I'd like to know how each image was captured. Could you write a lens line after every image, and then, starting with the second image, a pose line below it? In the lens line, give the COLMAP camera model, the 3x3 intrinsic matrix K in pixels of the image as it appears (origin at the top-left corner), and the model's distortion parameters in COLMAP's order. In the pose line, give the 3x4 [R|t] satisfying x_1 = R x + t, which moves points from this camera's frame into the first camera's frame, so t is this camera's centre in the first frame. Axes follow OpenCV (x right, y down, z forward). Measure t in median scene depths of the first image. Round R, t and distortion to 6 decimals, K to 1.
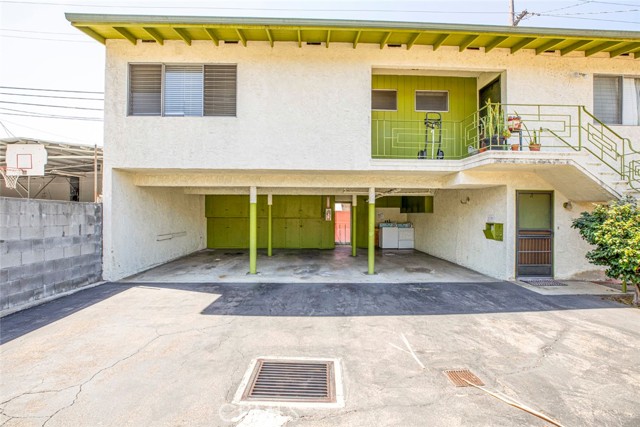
lens RADIAL K [[299.6, 0, 320.0], [0, 299.6, 213.5], [0, 0, 1]] dist [-0.026143, 0.000953]
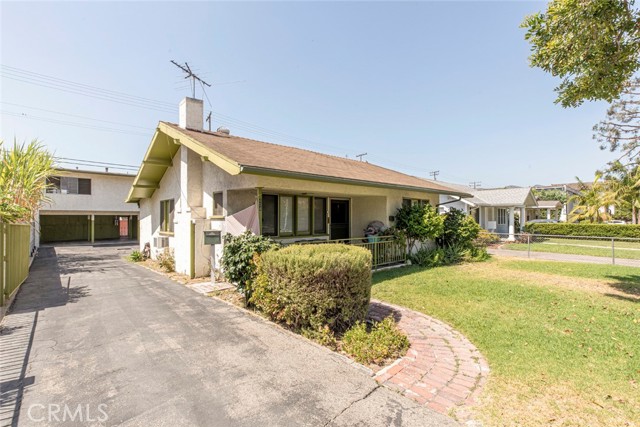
lens RADIAL K [[287.7, 0, 320.0], [0, 287.7, 213.5], [0, 0, 1]] dist [0.000922, 0.000194]
pose [[0.746415, 0.002517, 0.665477, -0.504453], [0.001215, 0.999986, -0.005145, -0.098116], [-0.665480, 0.004648, 0.746401, -3.045373]]
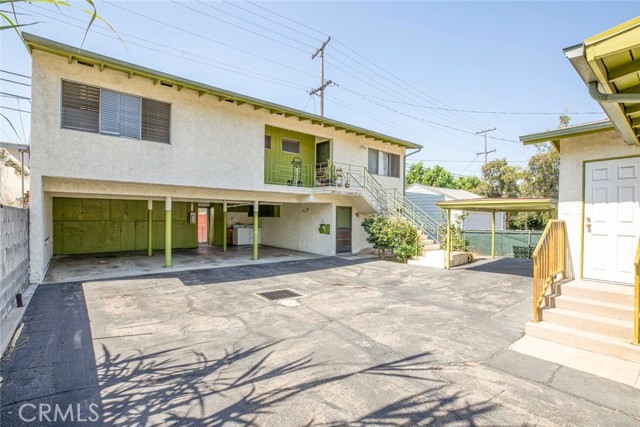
lens RADIAL K [[308.7, 0, 336.7], [0, 308.7, 216.1], [0, 0, 1]] dist [-0.033136, 0.000223]
pose [[0.769698, 0.006245, 0.638378, -0.562798], [-0.009302, 0.999956, 0.001434, -0.020586], [-0.638340, -0.007042, 0.769722, -0.479100]]
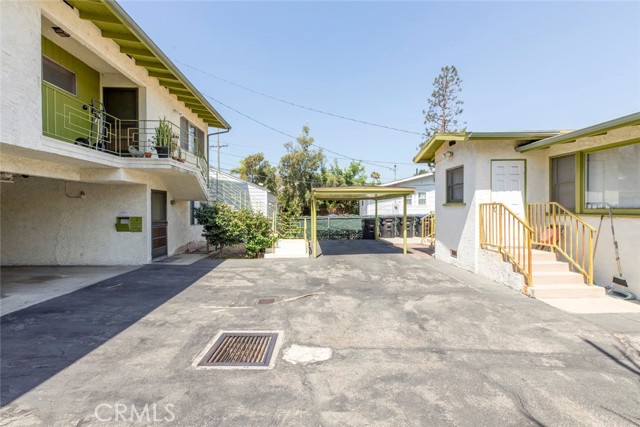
lens RADIAL K [[287.7, 0, 320.0], [0, 287.7, 213.5], [0, 0, 1]] dist [0.000922, 0.000194]
pose [[-0.014537, -0.020425, 0.999686, -0.559864], [0.001210, 0.999790, 0.020444, -0.002435], [-0.999894, 0.001507, -0.014509, 0.318718]]
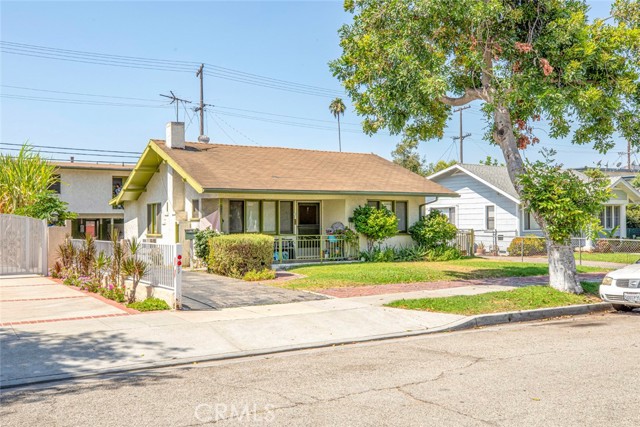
lens RADIAL K [[600.5, 0, 320.0], [0, 600.5, 213.5], [0, 0, 1]] dist [0.062867, 0.001363]
pose [[0.857700, -0.002812, 0.514142, -1.088696], [0.006905, 0.999958, -0.006050, -0.095231], [-0.514104, 0.008739, 0.857684, -4.908687]]
